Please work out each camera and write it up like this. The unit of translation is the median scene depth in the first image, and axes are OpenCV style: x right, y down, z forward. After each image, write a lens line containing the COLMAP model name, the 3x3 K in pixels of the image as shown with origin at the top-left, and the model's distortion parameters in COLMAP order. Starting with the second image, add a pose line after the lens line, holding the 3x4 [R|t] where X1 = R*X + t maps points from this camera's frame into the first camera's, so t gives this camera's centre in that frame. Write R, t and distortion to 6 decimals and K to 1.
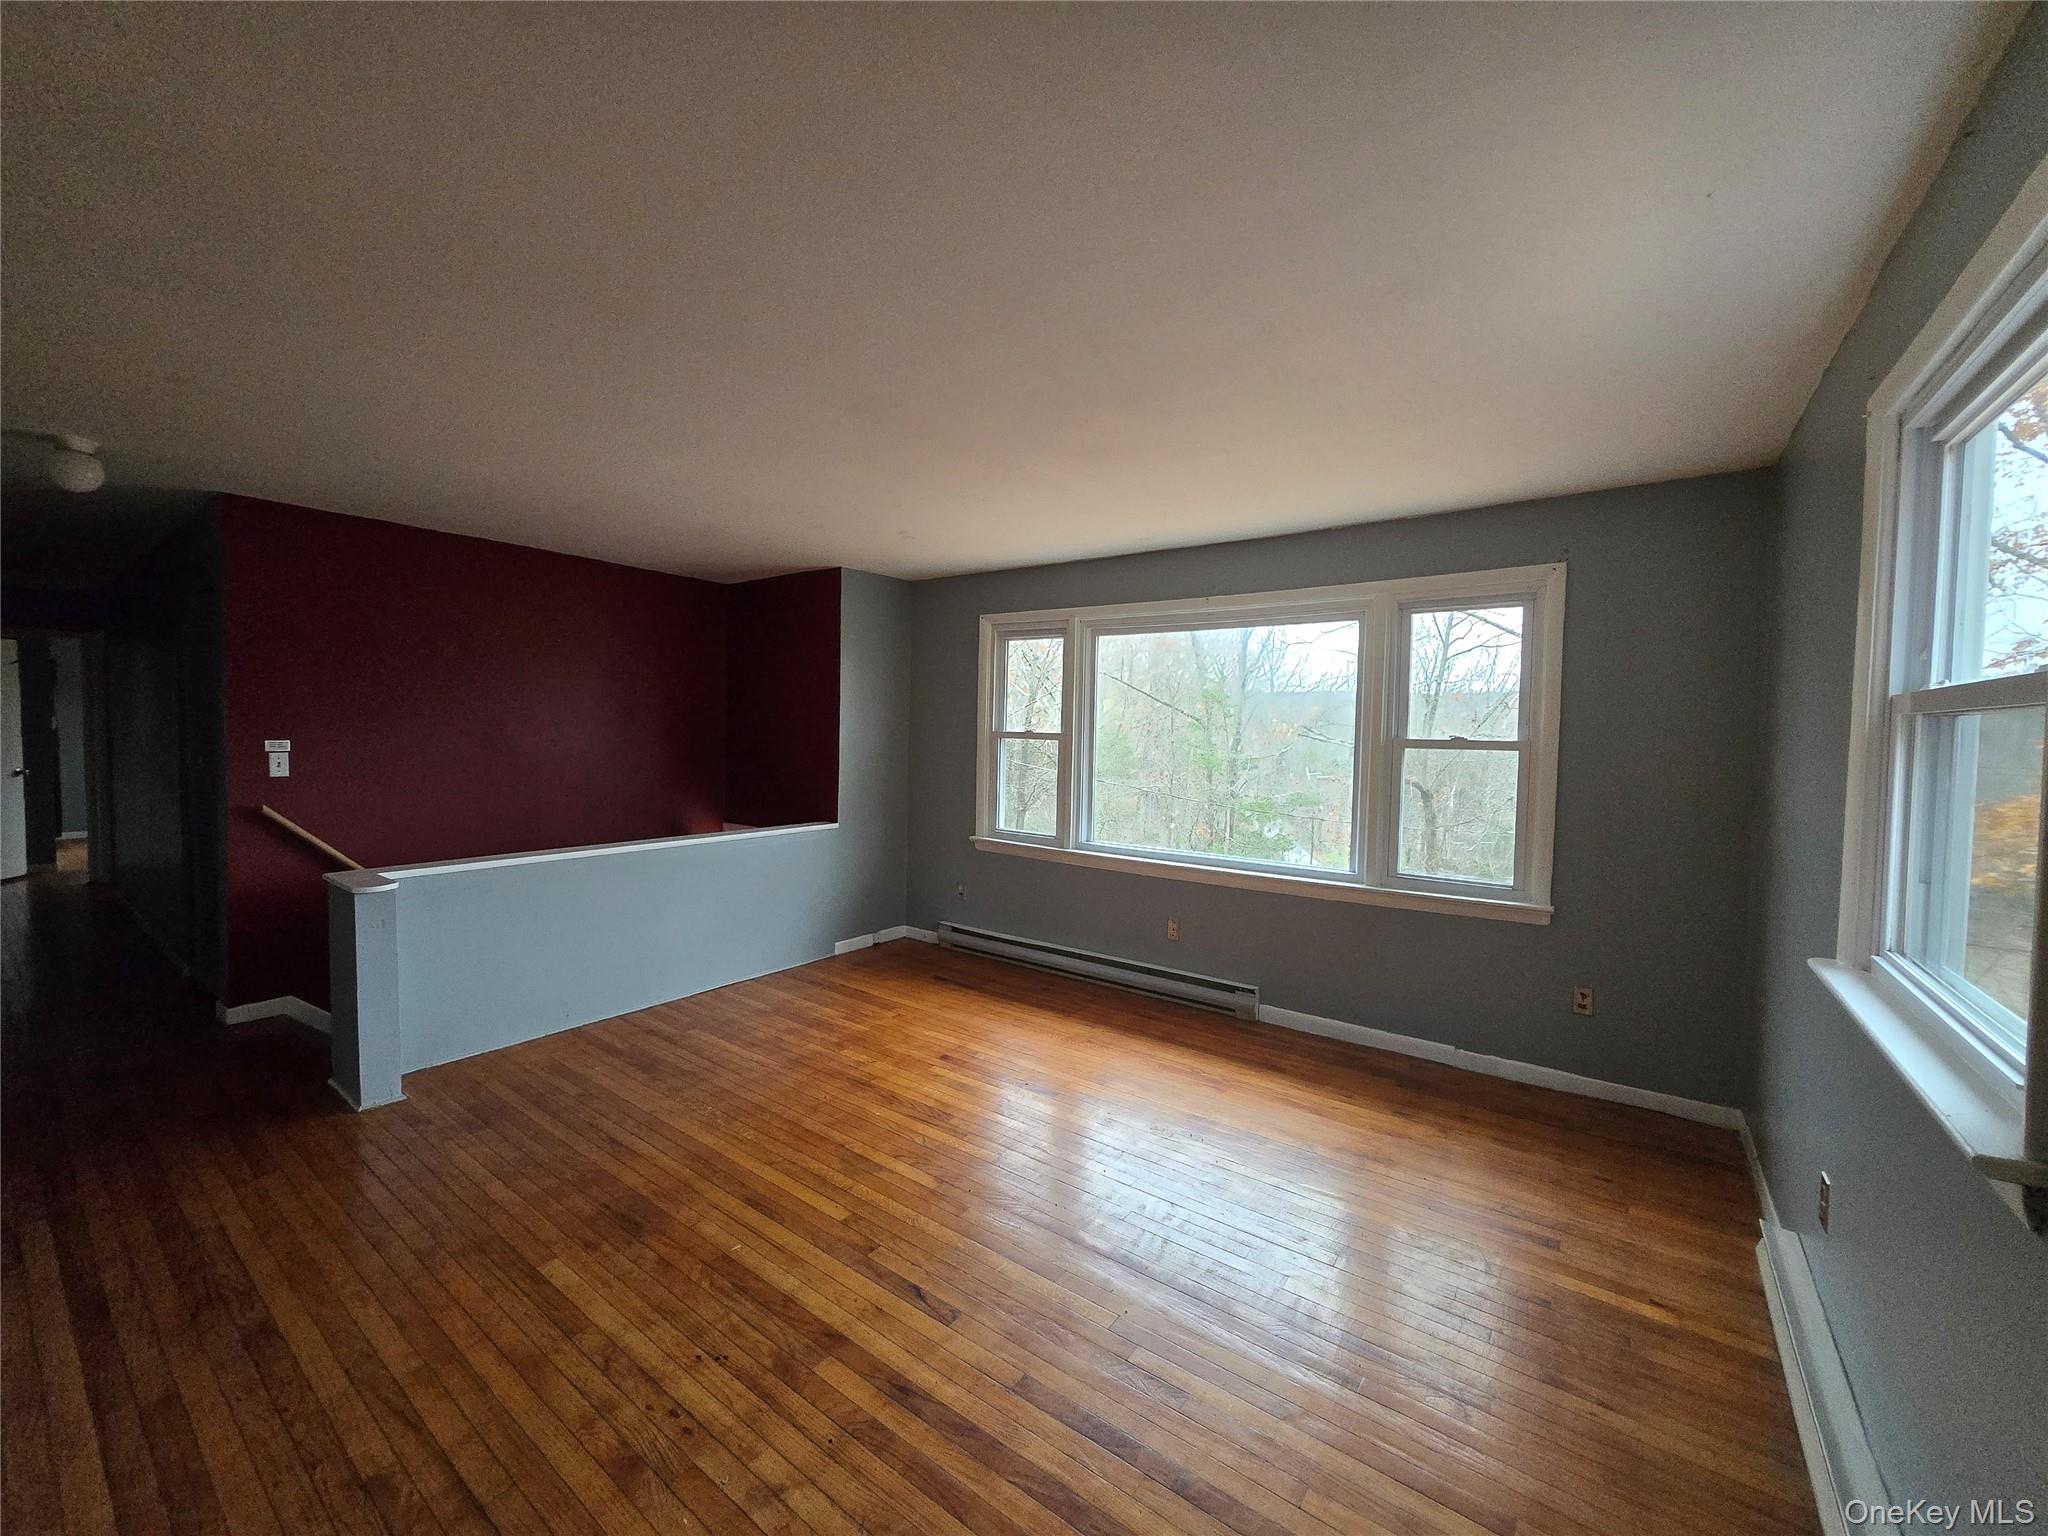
lens RADIAL K [[803.6, 0, 1017.5], [0, 803.6, 770.4], [0, 0, 1]] dist [-0.002646, 0.000719]
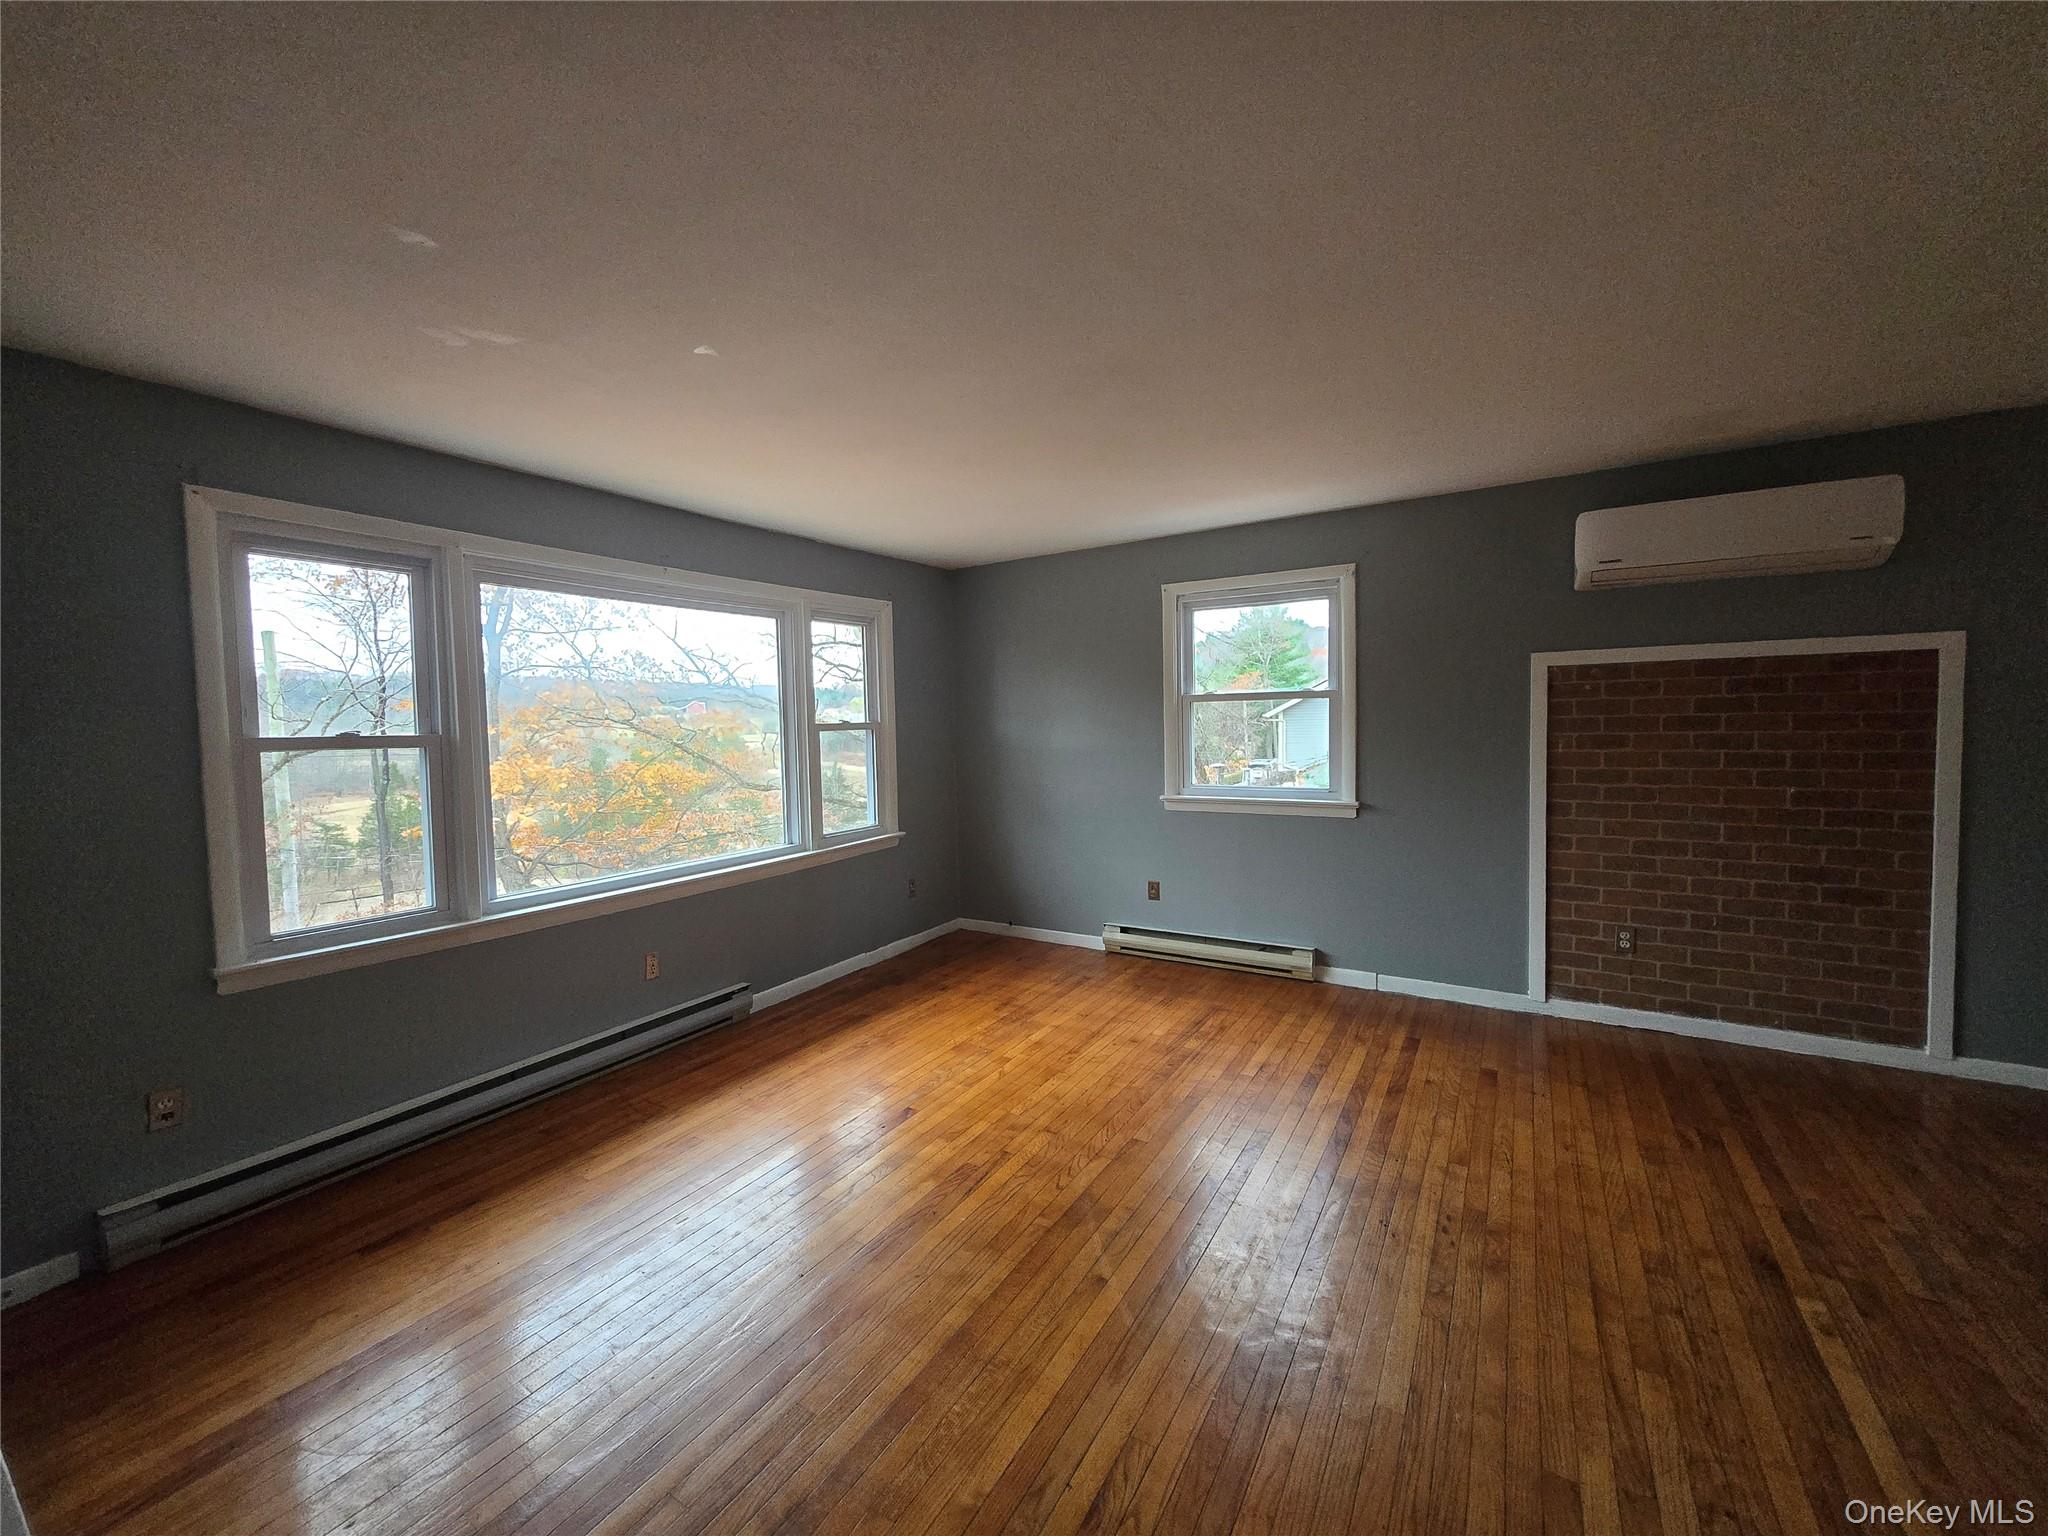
lens RADIAL K [[803.6, 0, 1015.1], [0, 803.6, 759.0], [0, 0, 1]] dist [-0.002646, 0.000719]
pose [[-0.081737, -0.066053, 0.994463, -0.687538], [0.072675, 0.994750, 0.072046, -0.046391], [-0.994001, 0.078162, -0.076508, 0.735573]]
